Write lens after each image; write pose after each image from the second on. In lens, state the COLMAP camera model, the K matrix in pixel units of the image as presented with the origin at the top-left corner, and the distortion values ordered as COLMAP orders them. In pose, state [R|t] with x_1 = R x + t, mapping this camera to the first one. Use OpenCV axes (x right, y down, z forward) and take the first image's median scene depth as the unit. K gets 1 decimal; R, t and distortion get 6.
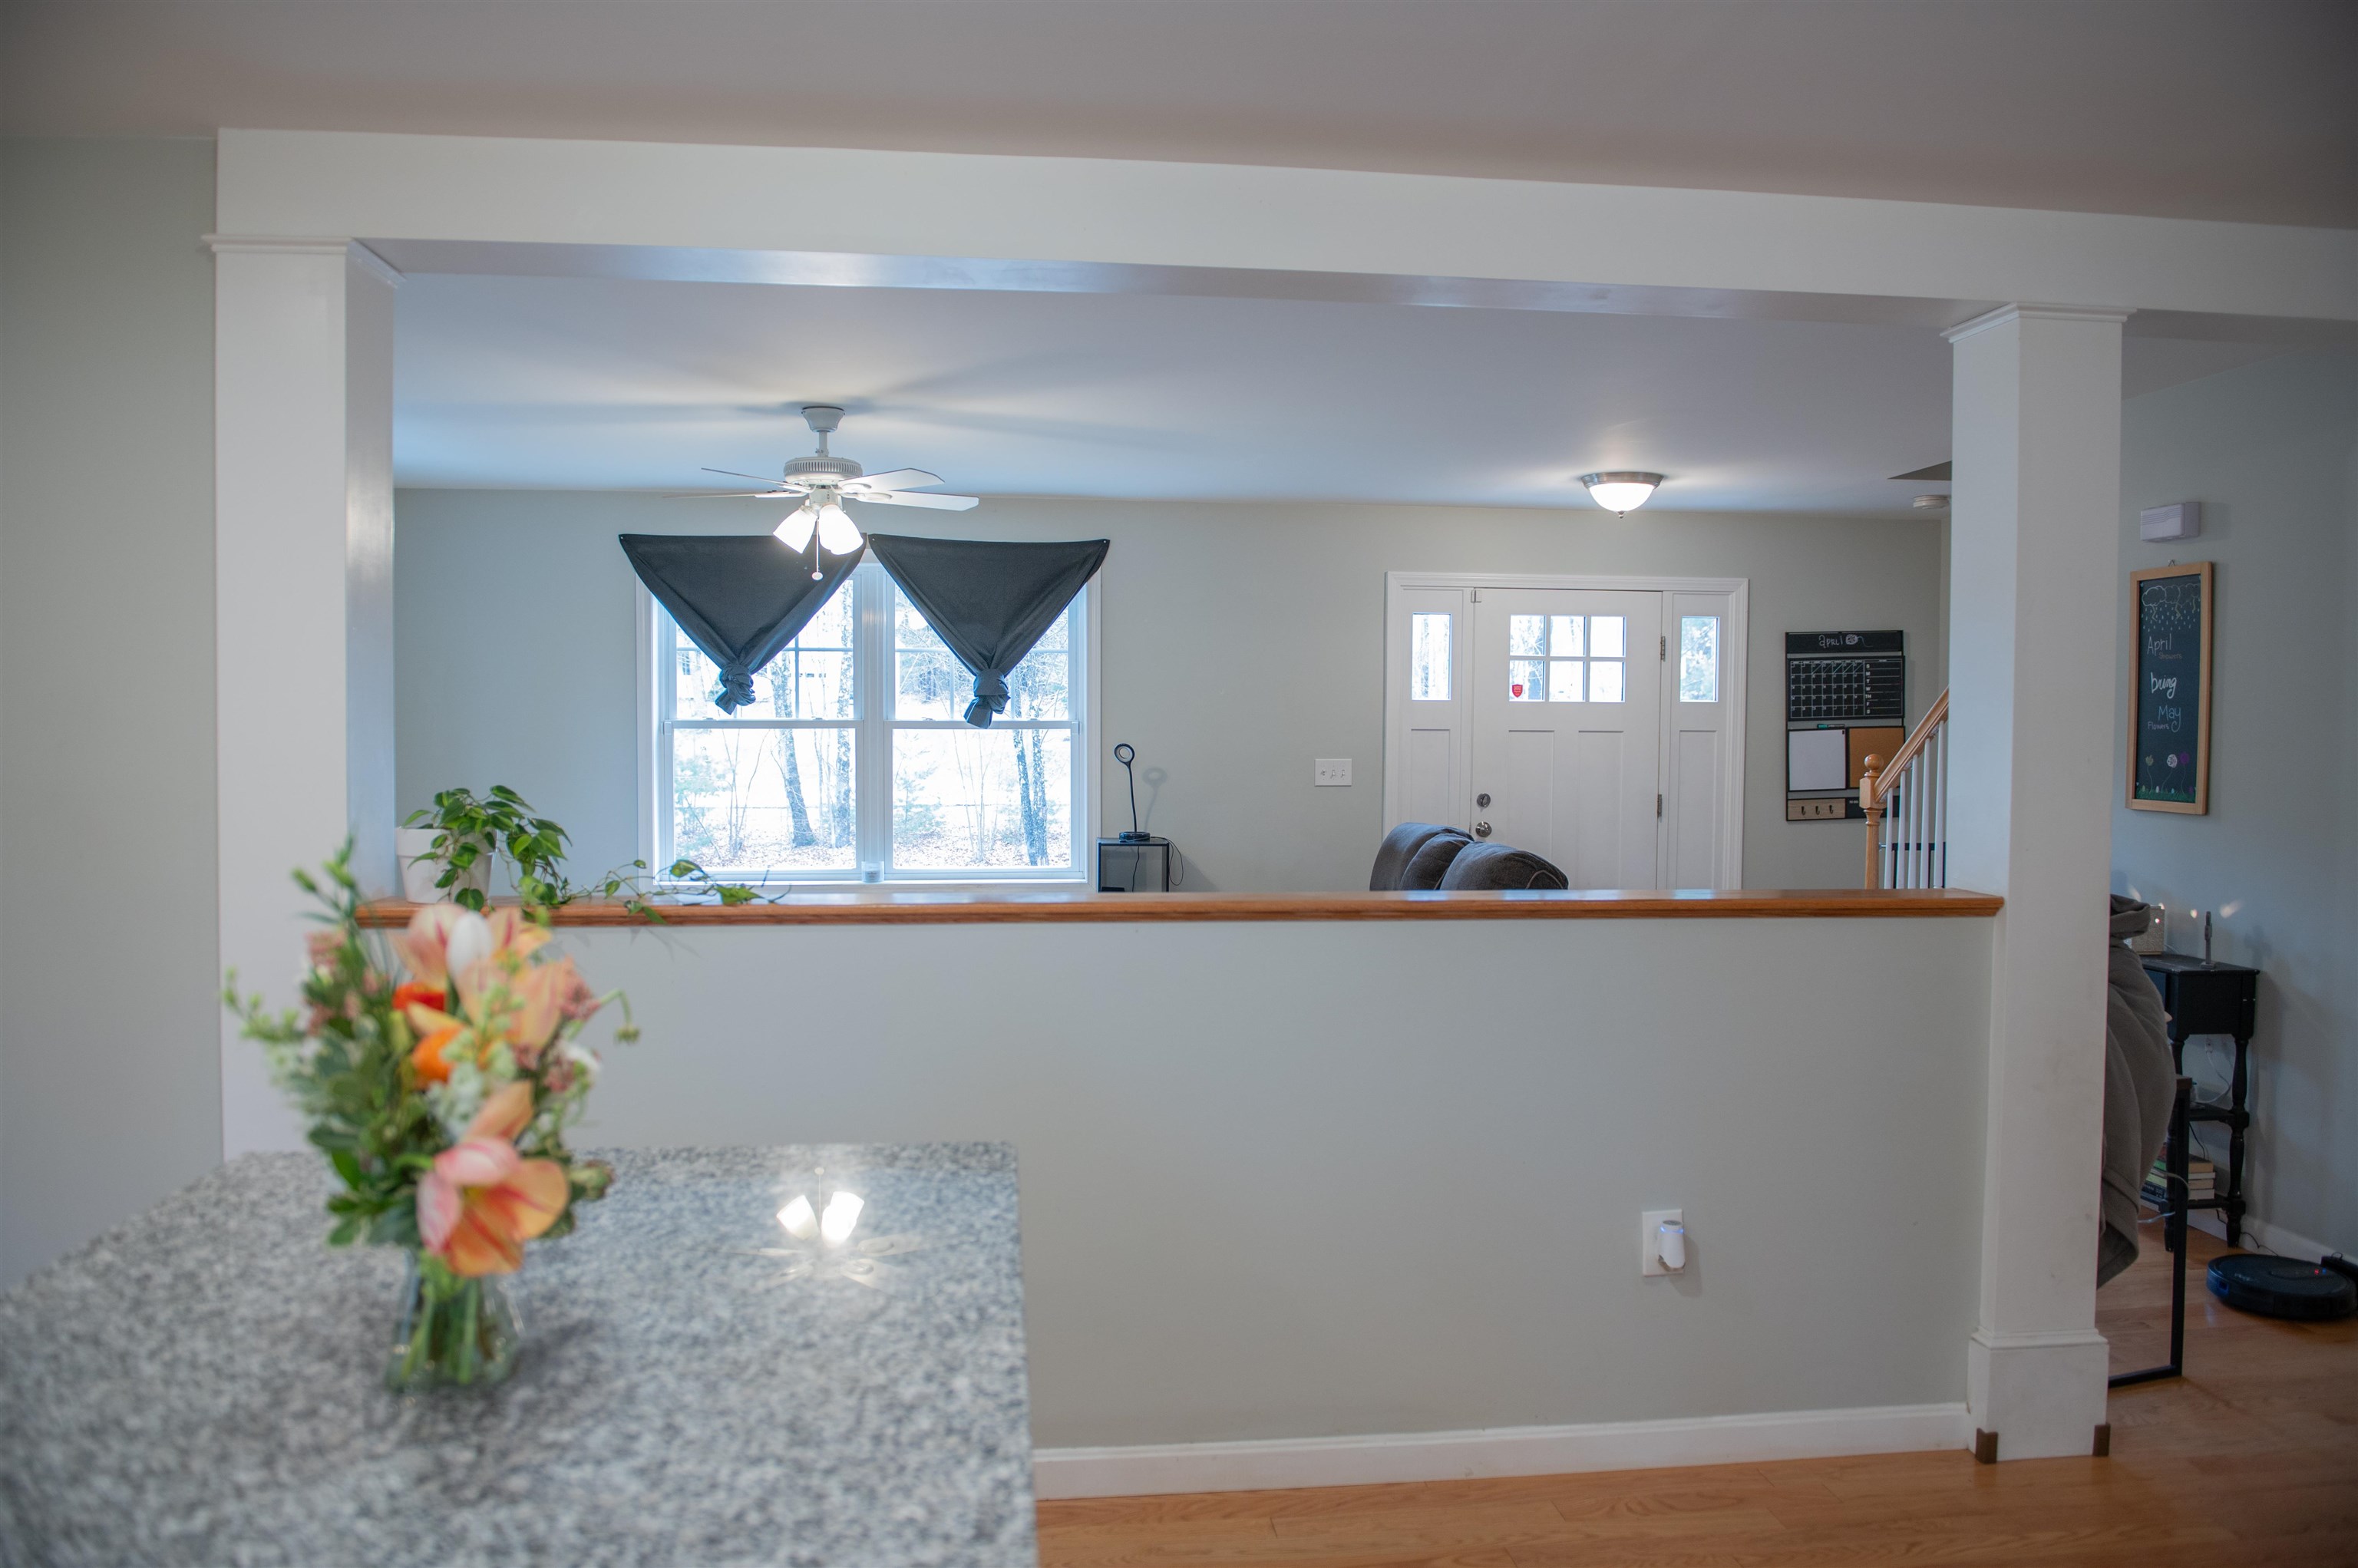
lens RADIAL K [[1606.6, 0, 1170.7], [0, 1606.6, 785.3], [0, 0, 1]] dist [-0.047871, -0.006340]
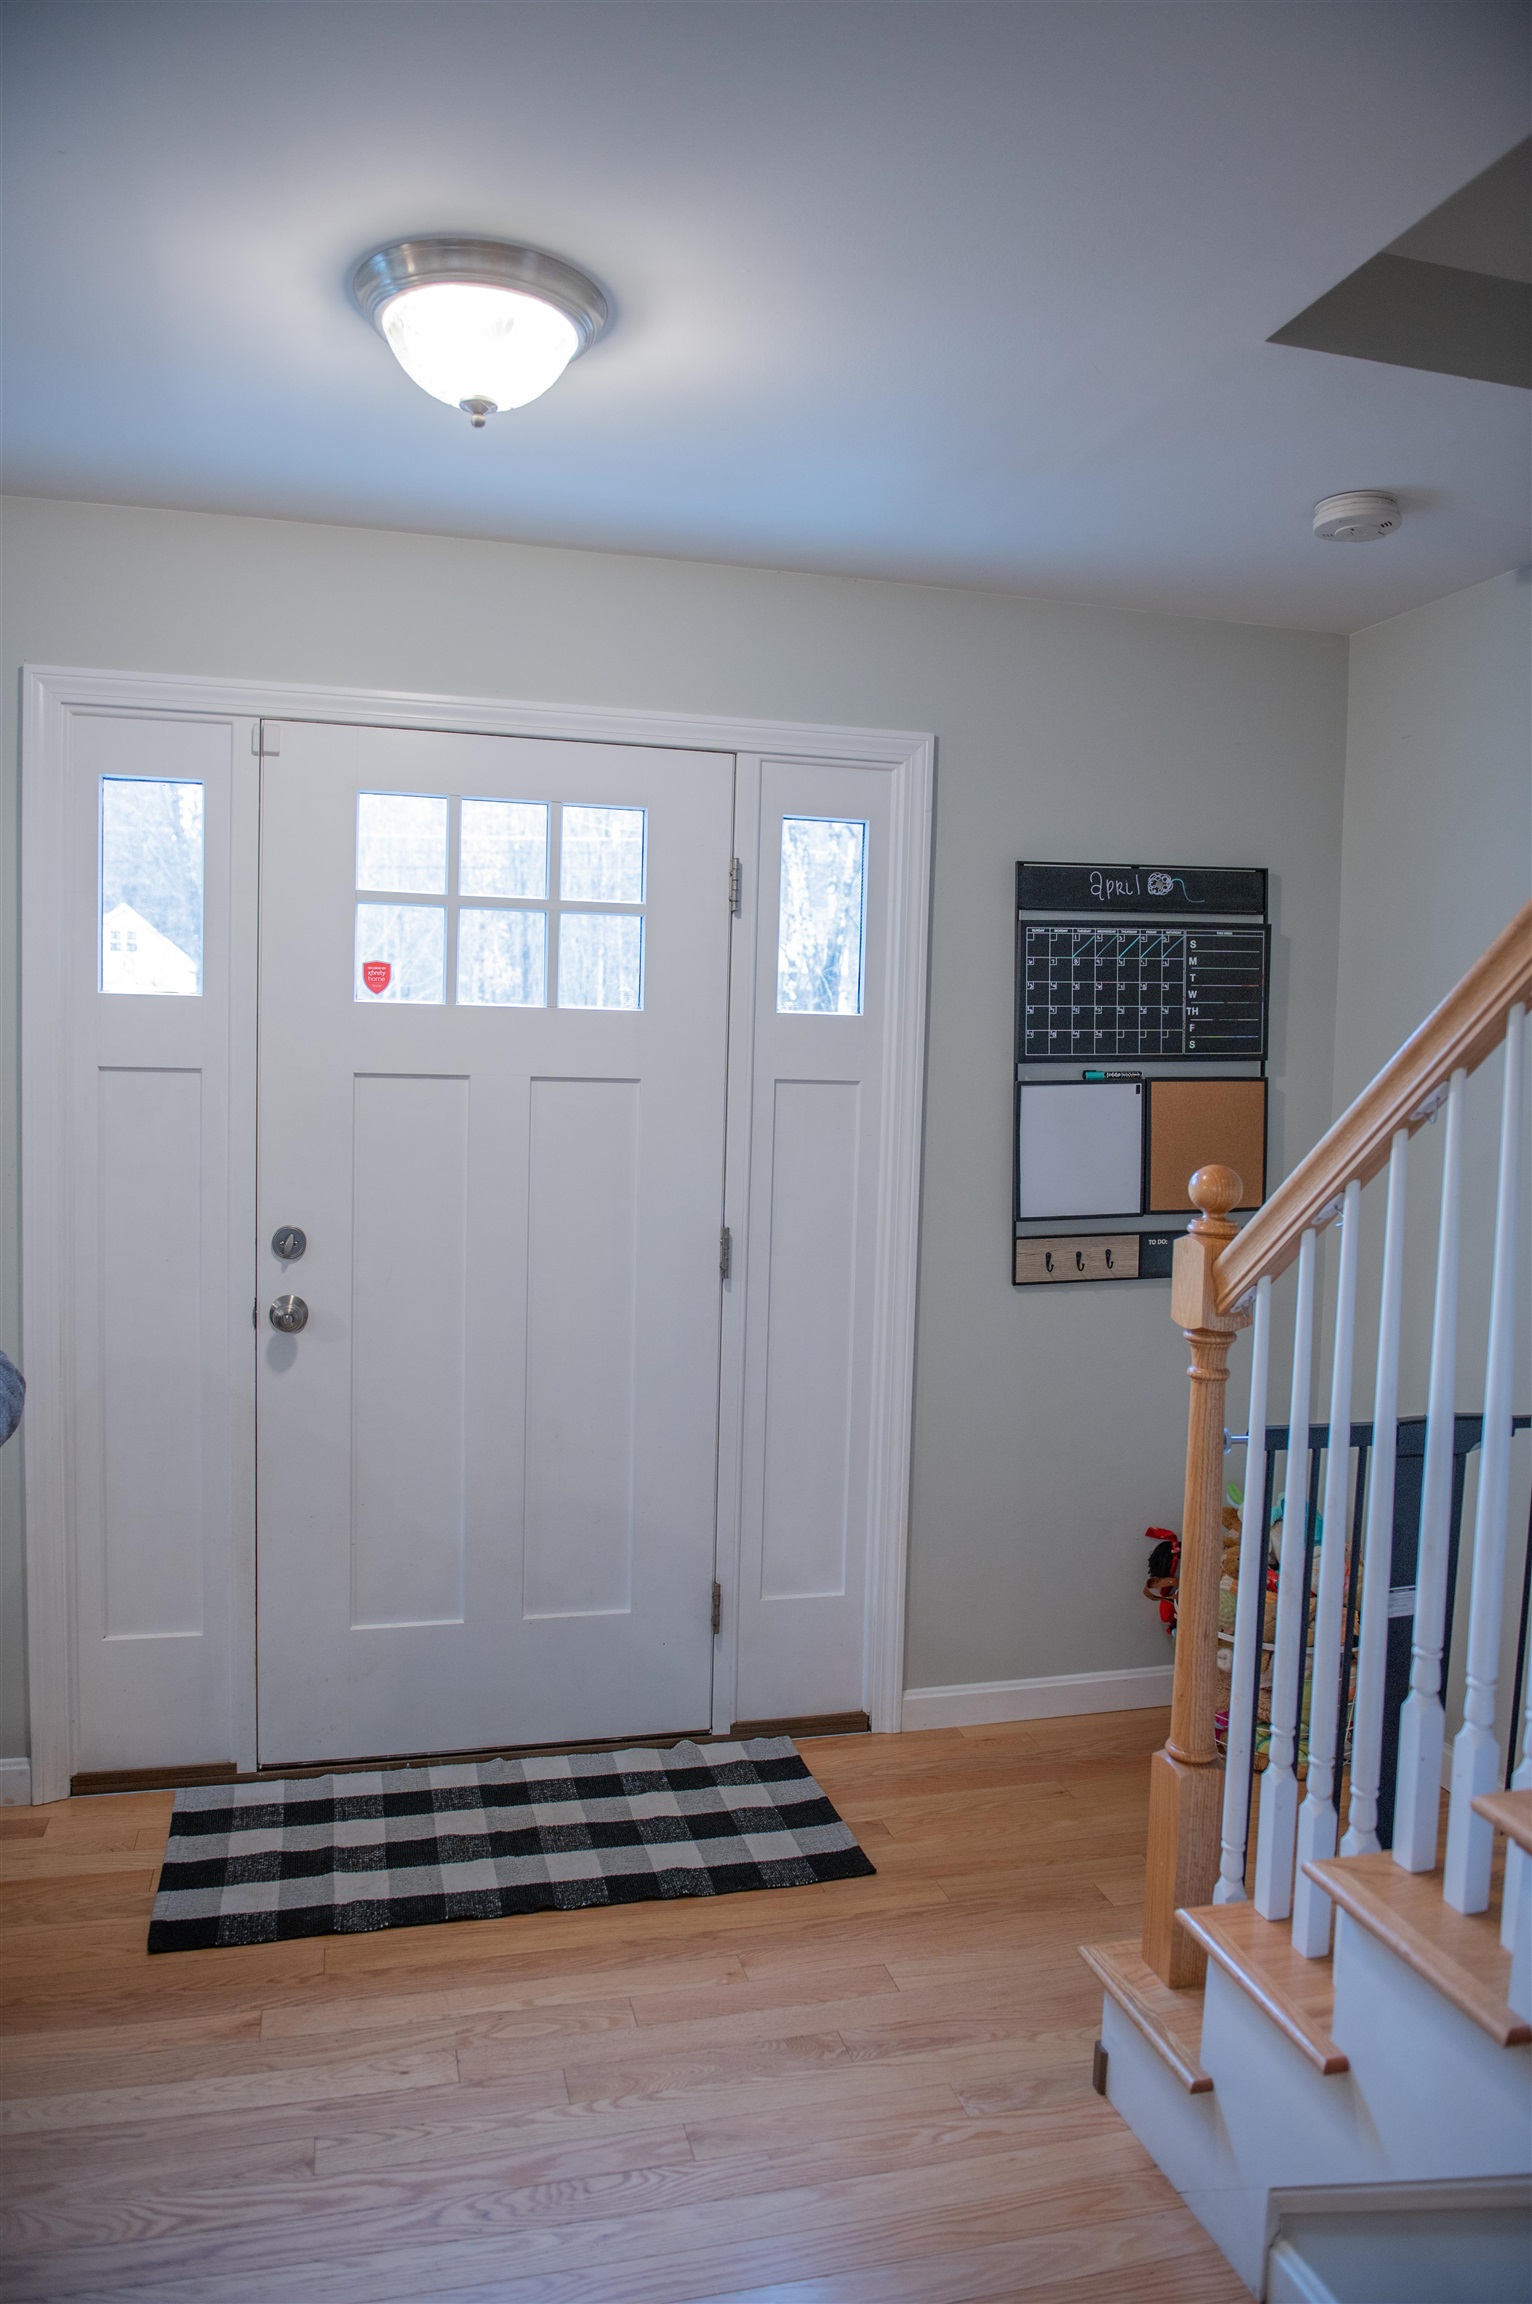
lens RADIAL K [[1569.9, 0, 756.8], [0, 1569.9, 1152.1], [0, 0, 1]] dist [-0.047871, -0.006340]
pose [[0.988203, 0.009716, 0.152842, 0.251241], [-0.013146, 0.999683, 0.021450, -0.023971], [-0.152585, -0.023206, 0.988018, 0.585632]]
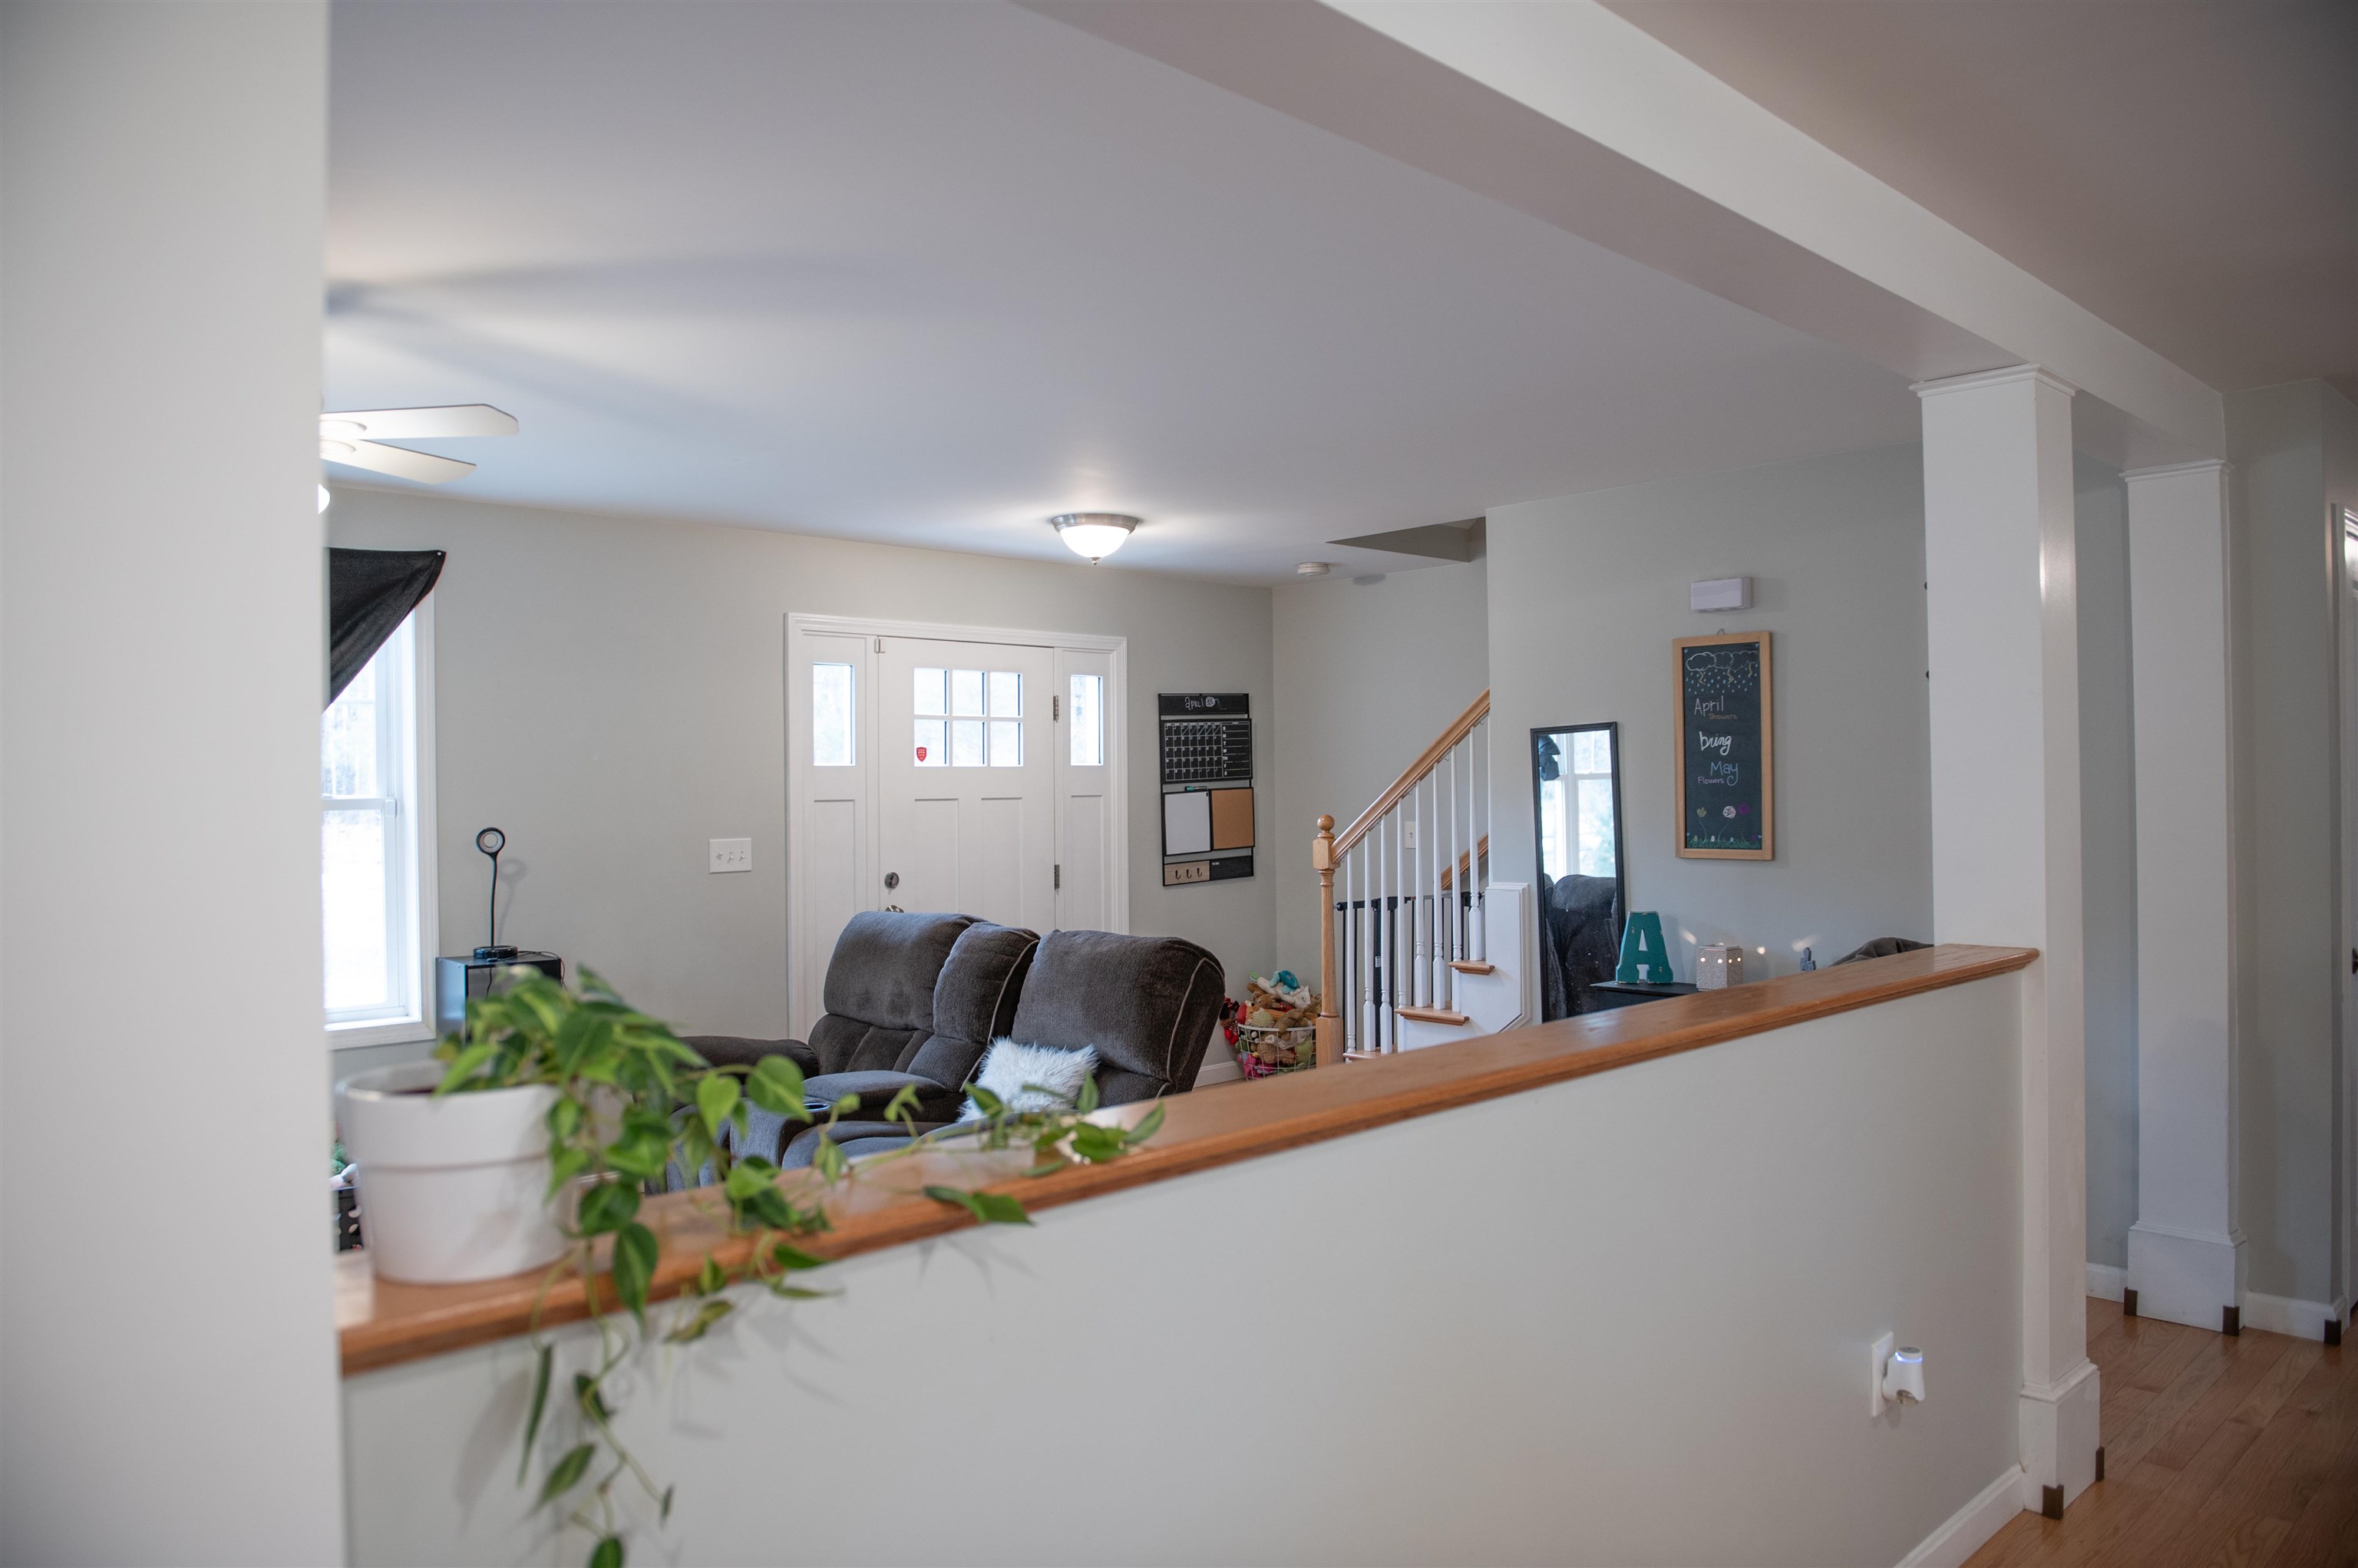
lens RADIAL K [[1606.6, 0, 1173.5], [0, 1606.6, 788.1], [0, 0, 1]] dist [-0.047871, -0.006340]
pose [[0.792333, -0.015673, 0.609888, -0.211871], [0.040677, 0.998803, -0.027178, -0.010854], [-0.608732, 0.046342, 0.792022, 0.217500]]
